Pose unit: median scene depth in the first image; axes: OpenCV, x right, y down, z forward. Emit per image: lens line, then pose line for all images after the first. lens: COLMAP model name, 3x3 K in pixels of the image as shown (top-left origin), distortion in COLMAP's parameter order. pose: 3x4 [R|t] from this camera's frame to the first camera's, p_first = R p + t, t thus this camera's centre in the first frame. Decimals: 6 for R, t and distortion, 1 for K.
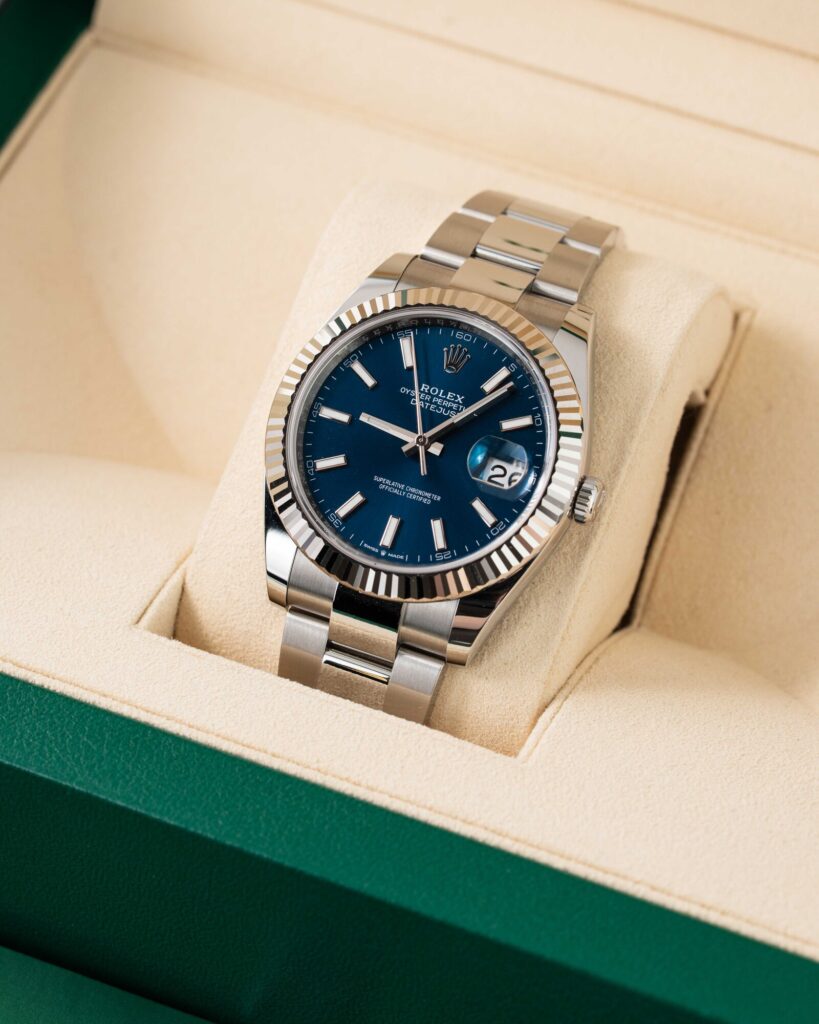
lens RADIAL K [[4177.1, 0, 413.0], [0, 4177.1, 507.0], [0, 0, 1]] dist [0.131396, 0.000000]
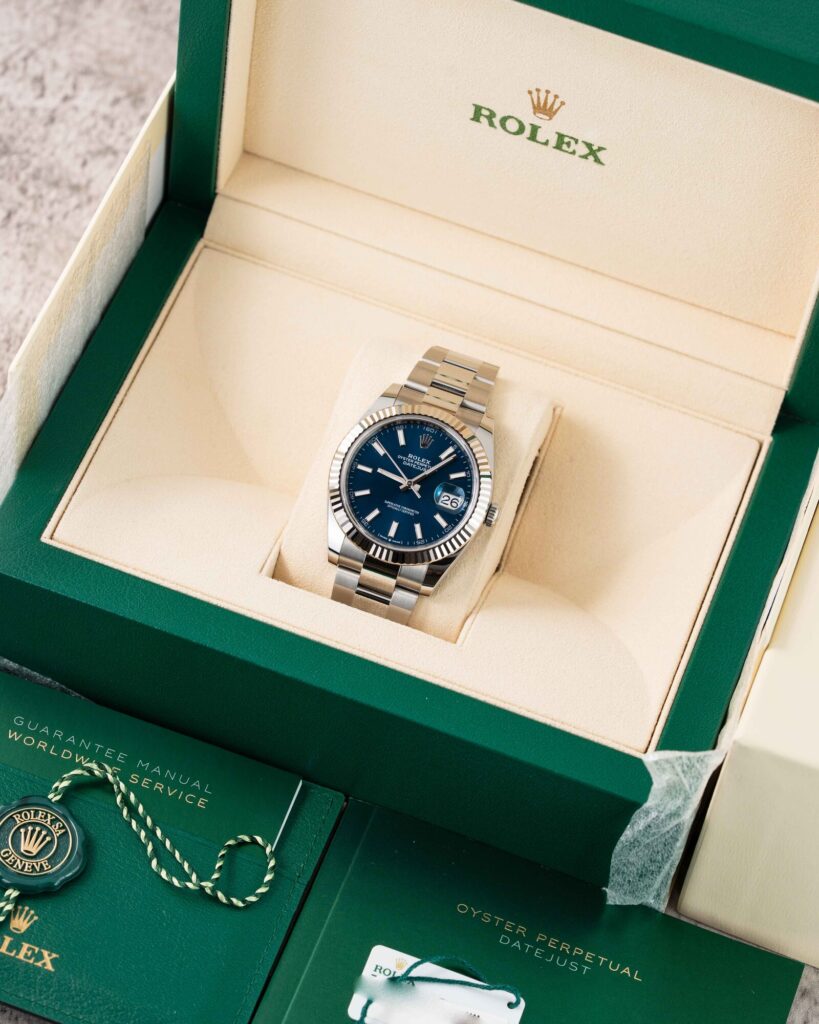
lens RADIAL K [[4177.1, 0, 408.1], [0, 4177.1, 514.8], [0, 0, 1]] dist [0.131396, 0.000000]
pose [[0.989245, 0.012384, 0.145744, -0.283997], [-0.022977, 0.997196, 0.071224, -0.140485], [-0.144453, -0.073807, 0.986755, -0.944189]]
